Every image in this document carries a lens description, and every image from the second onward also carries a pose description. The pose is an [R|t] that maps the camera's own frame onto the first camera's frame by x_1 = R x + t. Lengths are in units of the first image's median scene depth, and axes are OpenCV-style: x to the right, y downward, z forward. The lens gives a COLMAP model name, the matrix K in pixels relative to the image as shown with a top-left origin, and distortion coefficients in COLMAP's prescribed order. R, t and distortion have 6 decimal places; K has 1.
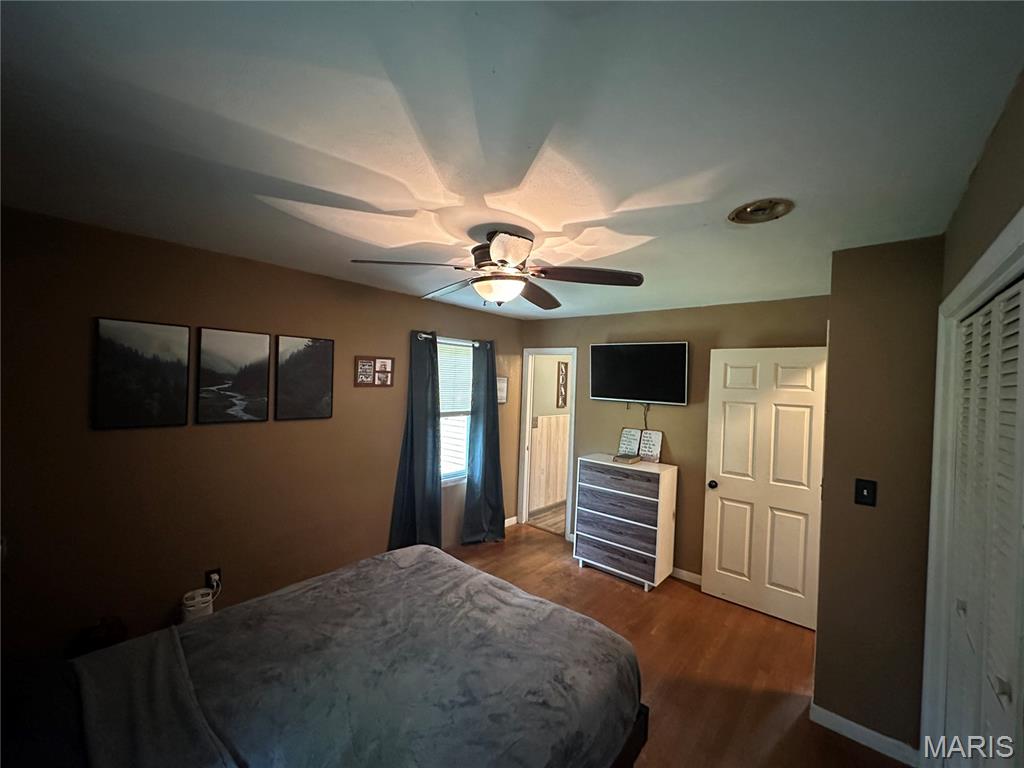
lens RADIAL K [[413.9, 0, 507.6], [0, 413.9, 384.7], [0, 0, 1]] dist [-0.002594, 0.001832]
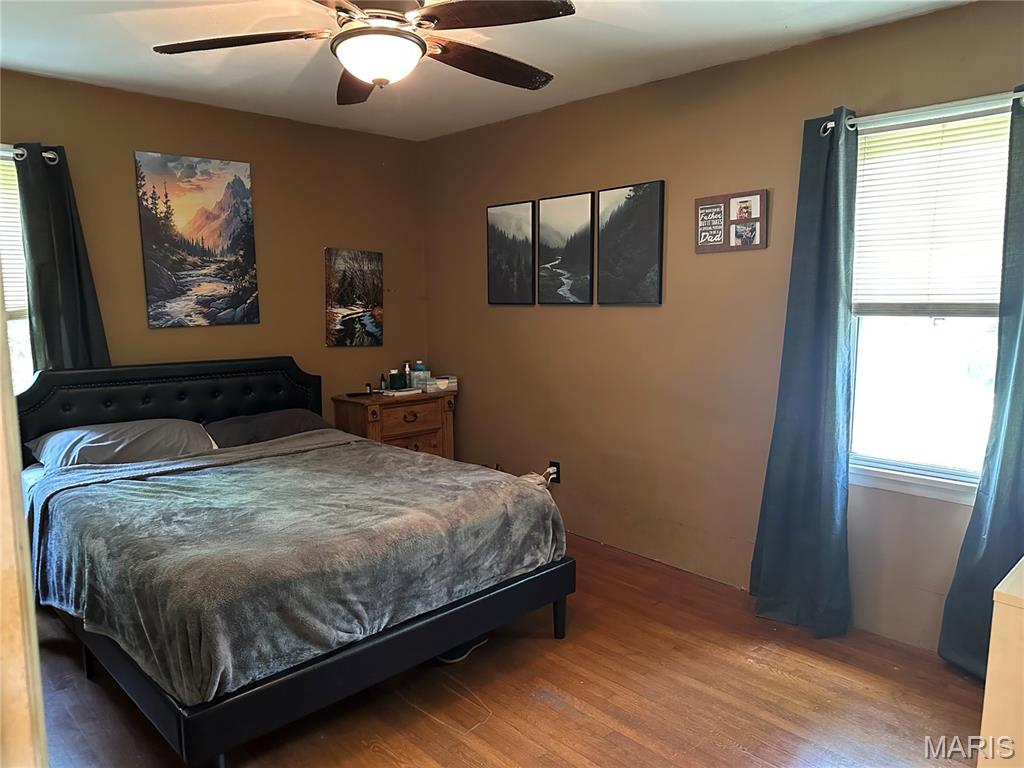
lens RADIAL K [[724.0, 0, 503.1], [0, 724.0, 389.2], [0, 0, 1]] dist [0.047543, -0.051818]
pose [[-0.097252, 0.088008, -0.991361, 0.737114], [-0.008919, 0.995966, 0.089292, 0.112672], [0.995220, 0.017525, -0.096075, 0.865993]]
